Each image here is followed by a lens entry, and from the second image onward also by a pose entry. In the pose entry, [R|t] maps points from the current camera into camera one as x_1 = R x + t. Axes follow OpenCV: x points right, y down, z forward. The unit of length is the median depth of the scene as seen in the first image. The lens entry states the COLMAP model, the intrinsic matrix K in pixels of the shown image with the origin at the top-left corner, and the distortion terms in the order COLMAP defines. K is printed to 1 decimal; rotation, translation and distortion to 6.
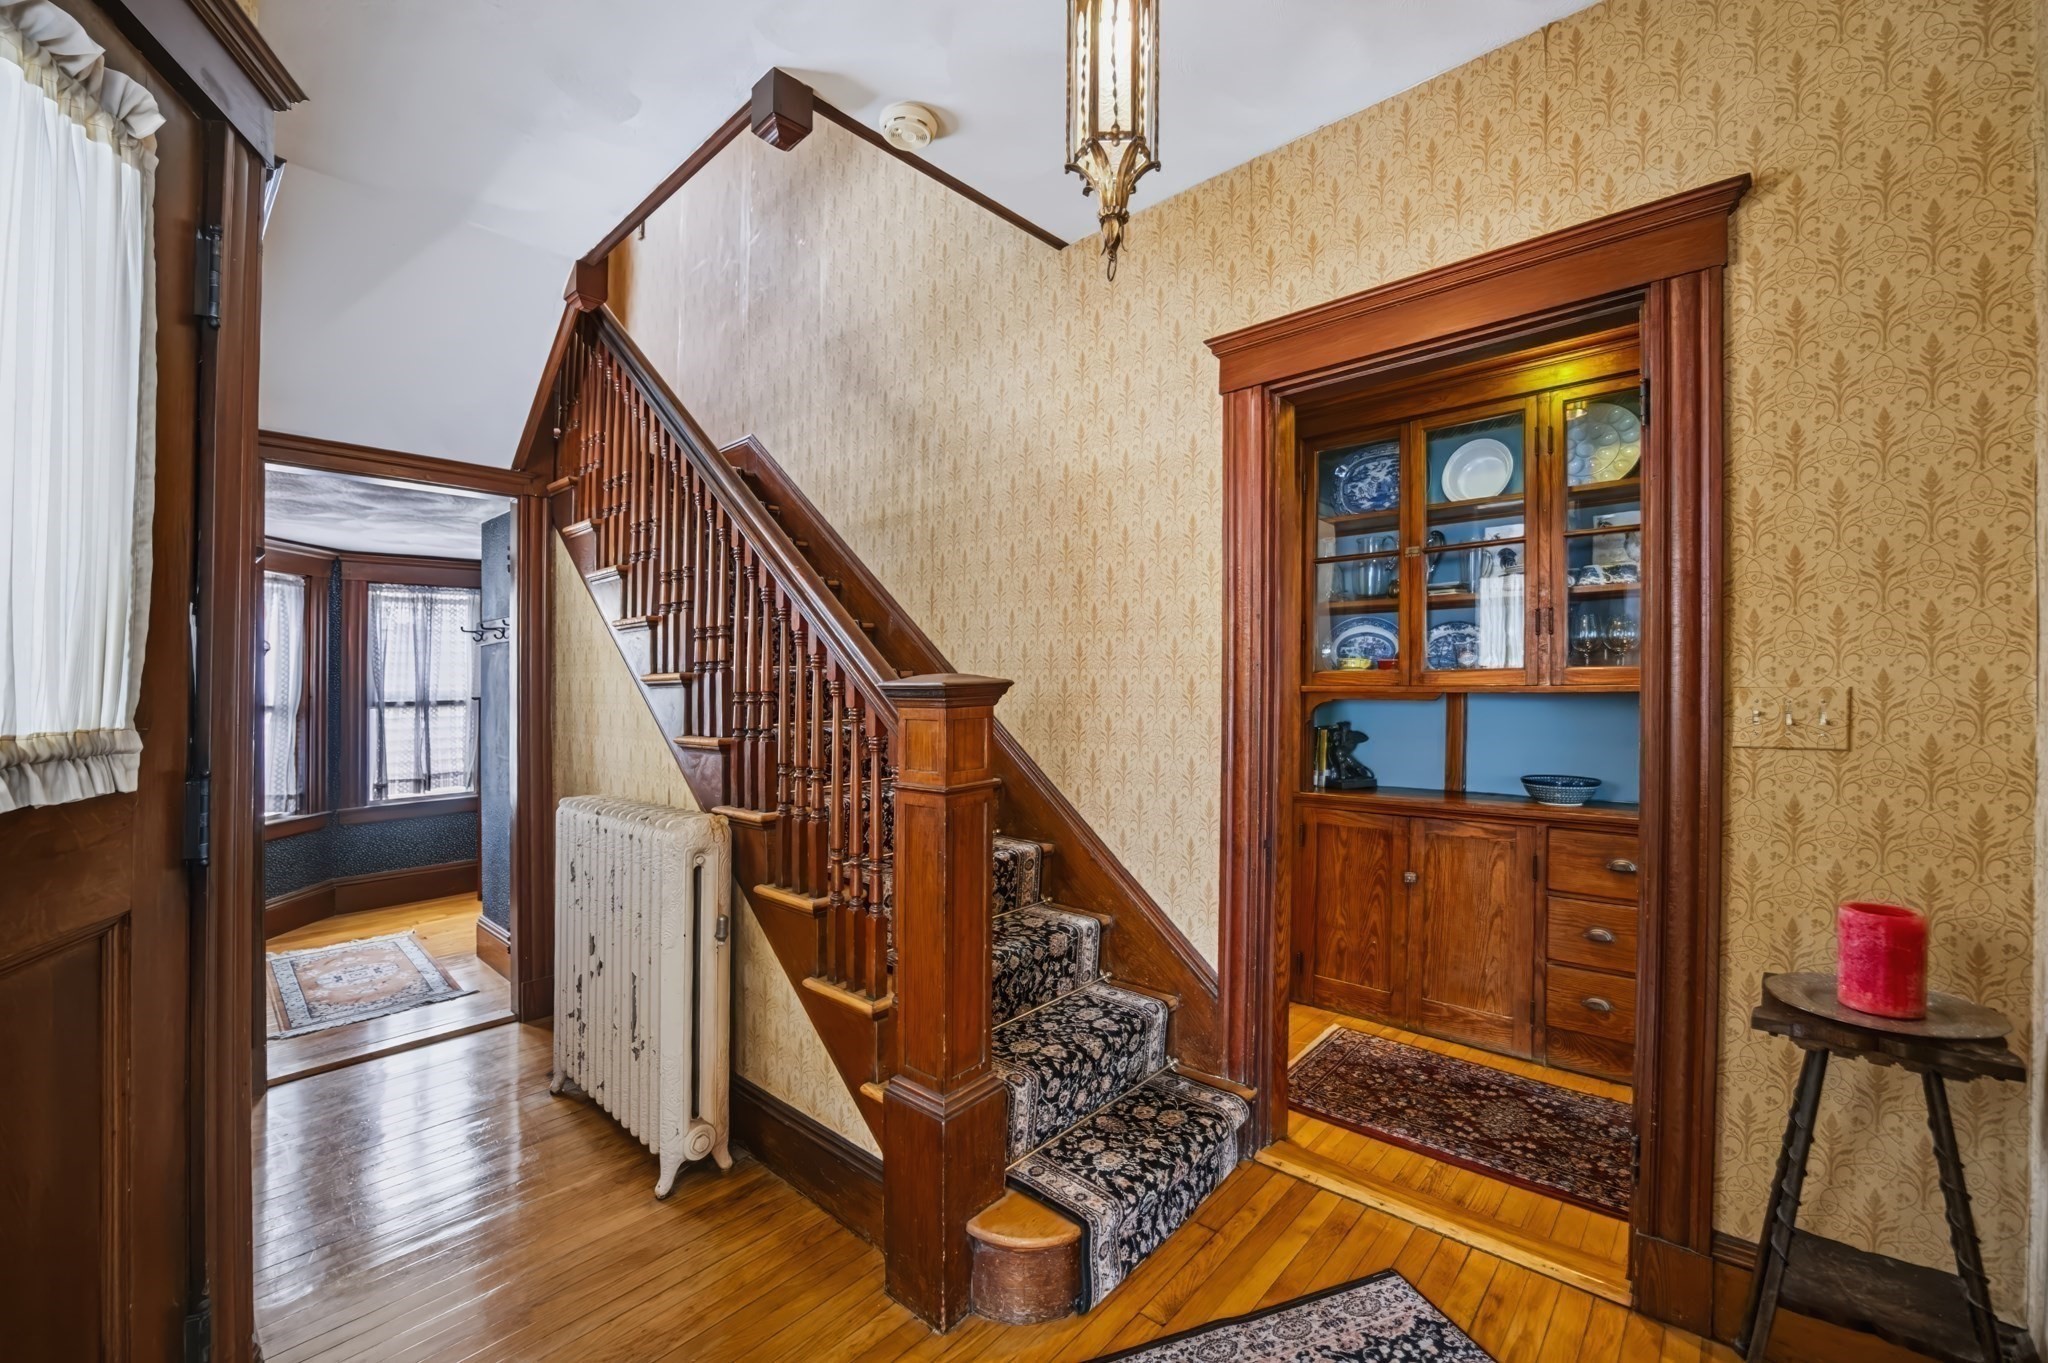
lens RADIAL K [[821.6, 0, 1026.2], [0, 821.6, 685.0], [0, 0, 1]] dist [-0.037642, 0.010431]
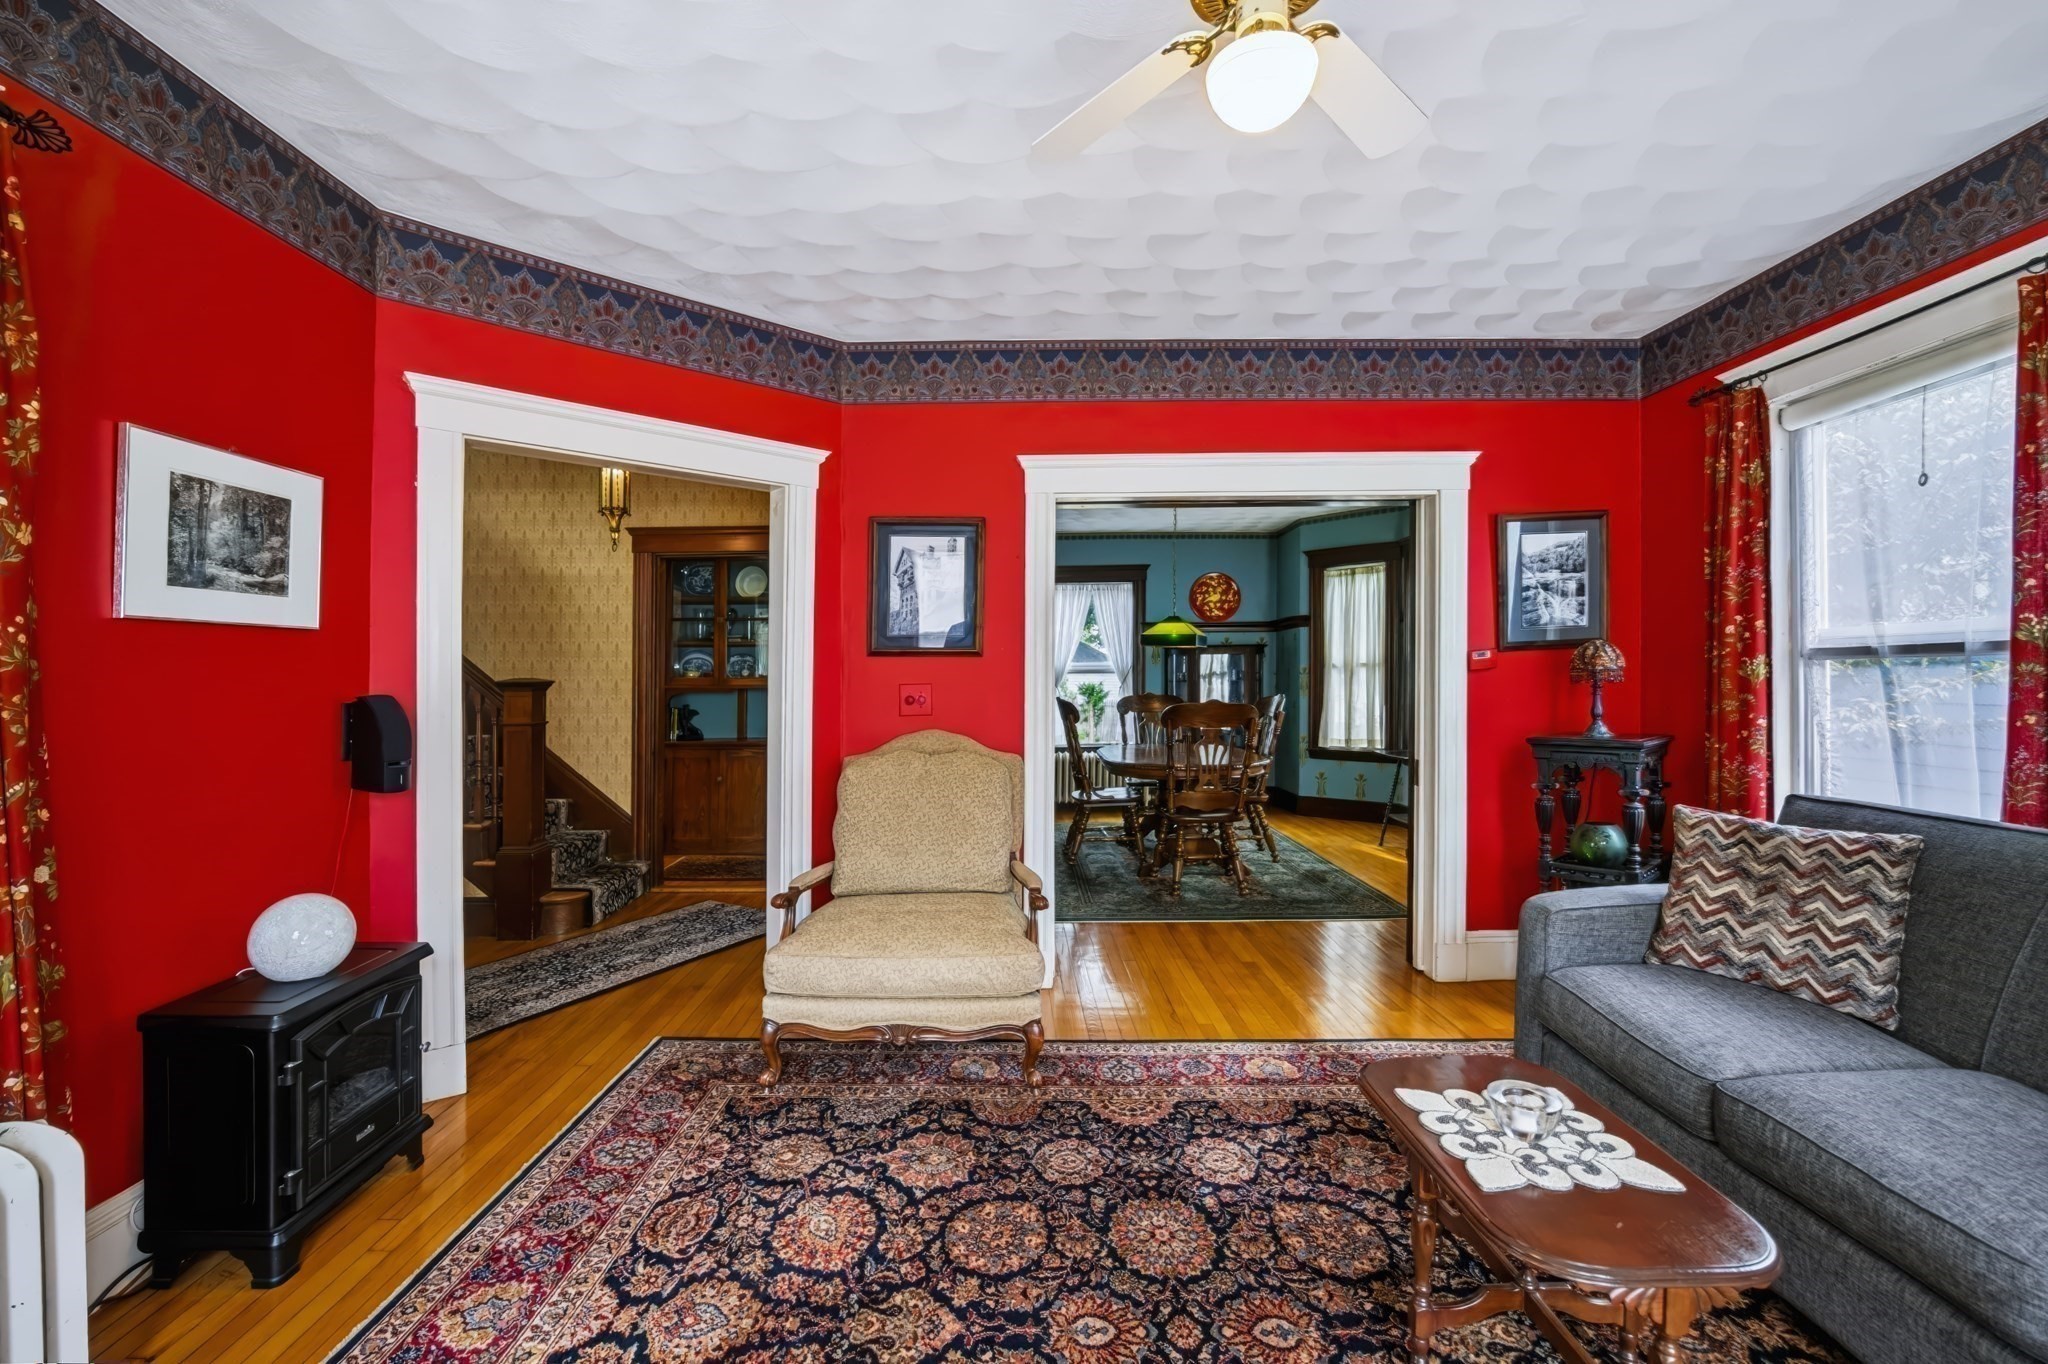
lens RADIAL K [[854.7, 0, 1023.8], [0, 854.7, 657.6], [0, 0, 1]] dist [-0.028559, 0.008703]
pose [[0.727888, 0.017659, 0.685469, -0.543072], [0.013446, 0.999109, -0.040017, 0.034912], [-0.685564, 0.038344, 0.727002, -1.338890]]
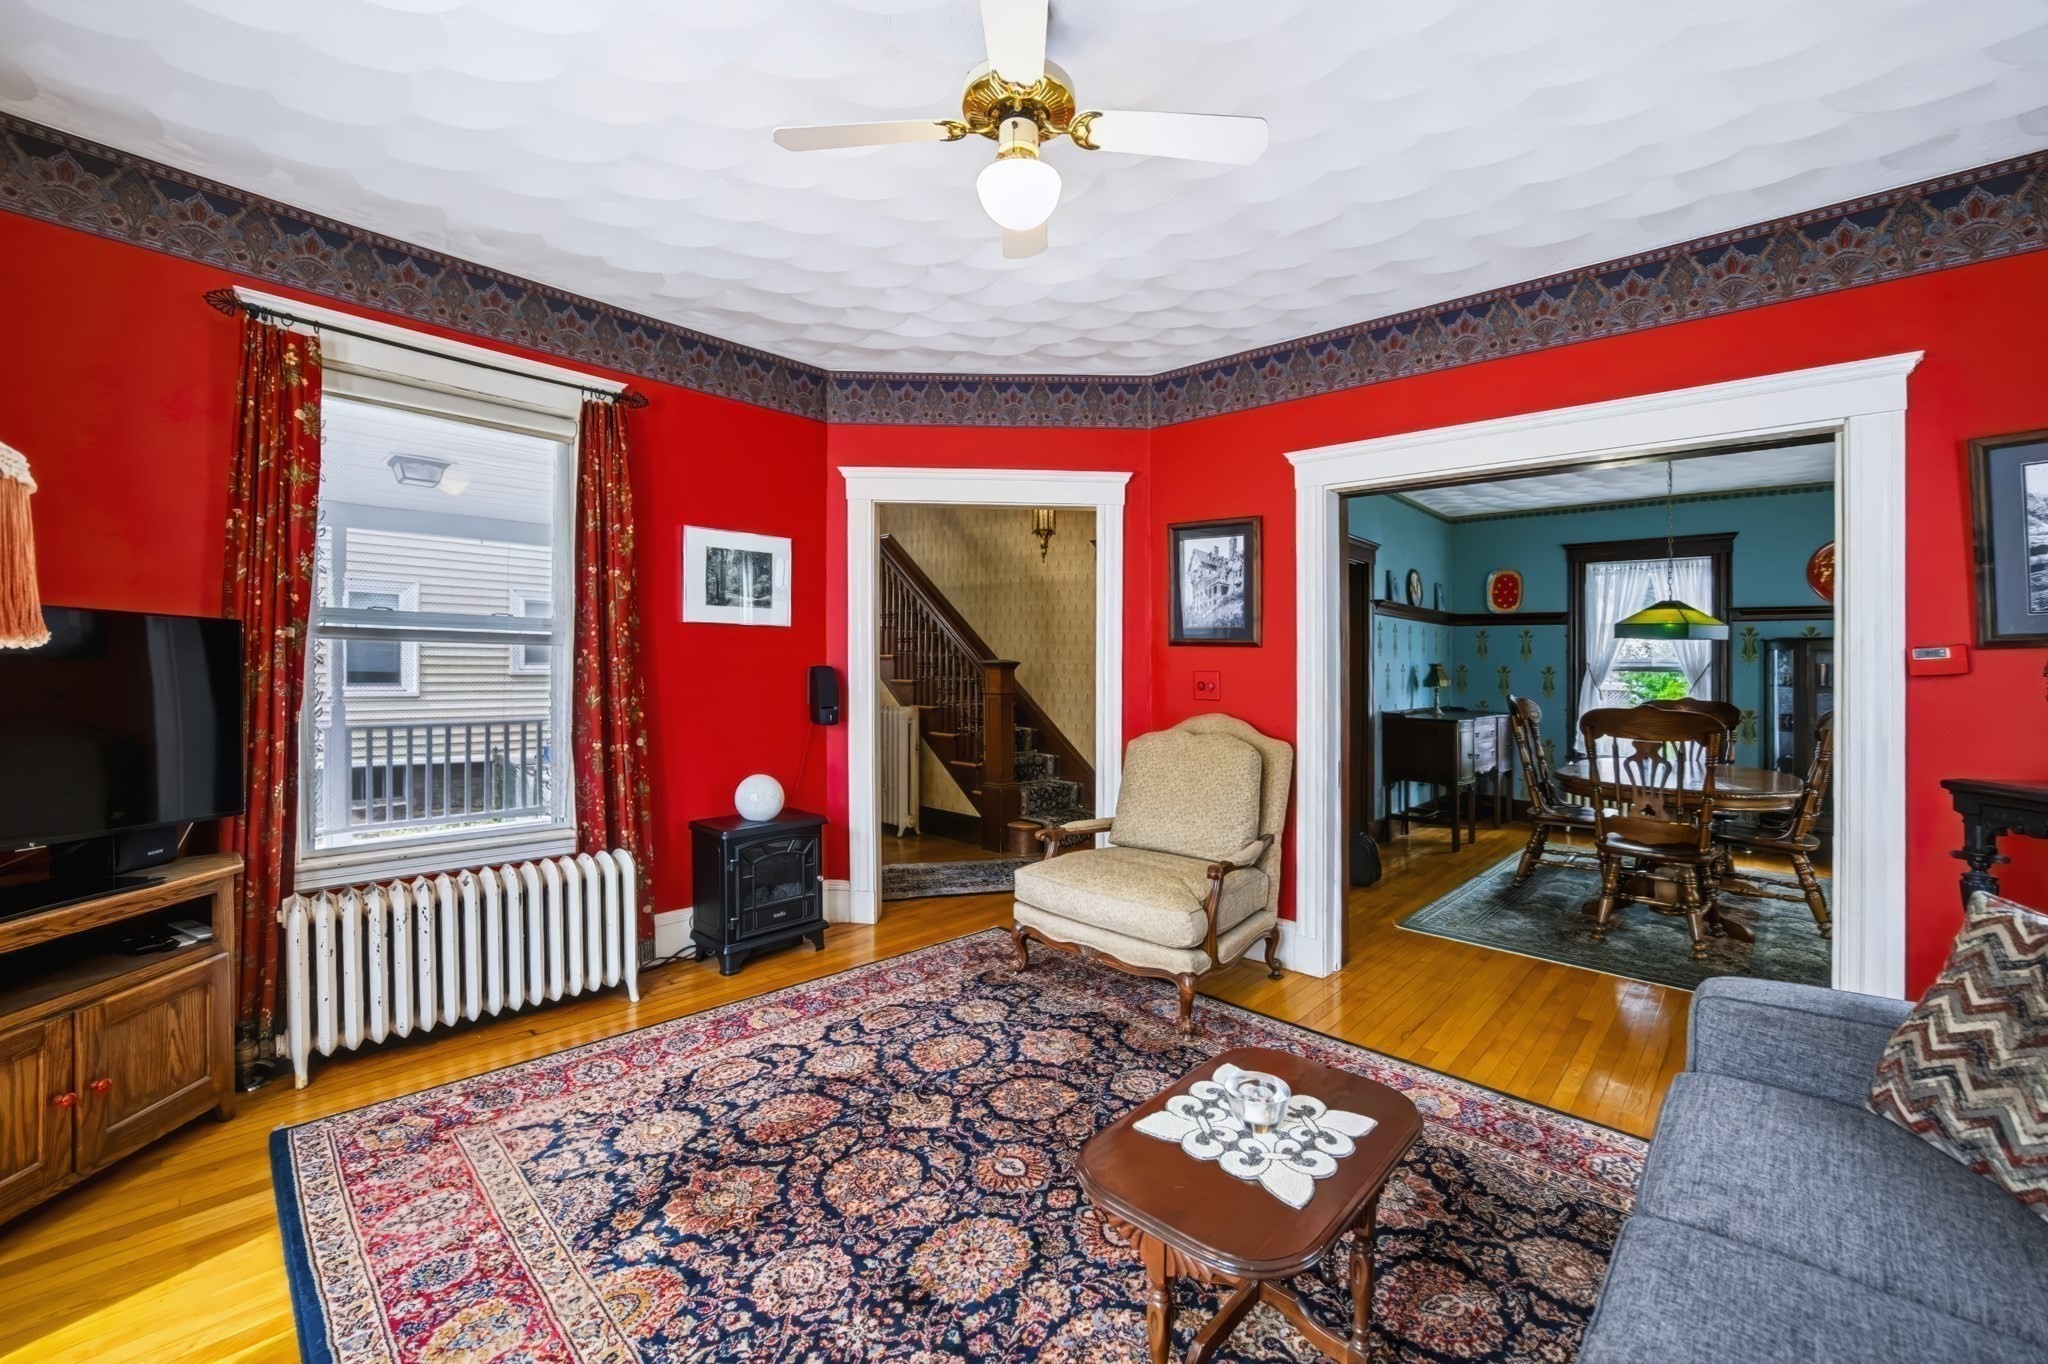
lens RADIAL K [[854.7, 0, 1023.8], [0, 854.7, 657.6], [0, 0, 1]] dist [-0.028559, 0.008703]
pose [[0.999561, 0.029153, 0.005313, -0.034196], [-0.029032, 0.999343, -0.021691, 0.037524], [-0.005942, 0.021527, 0.999751, -1.760107]]
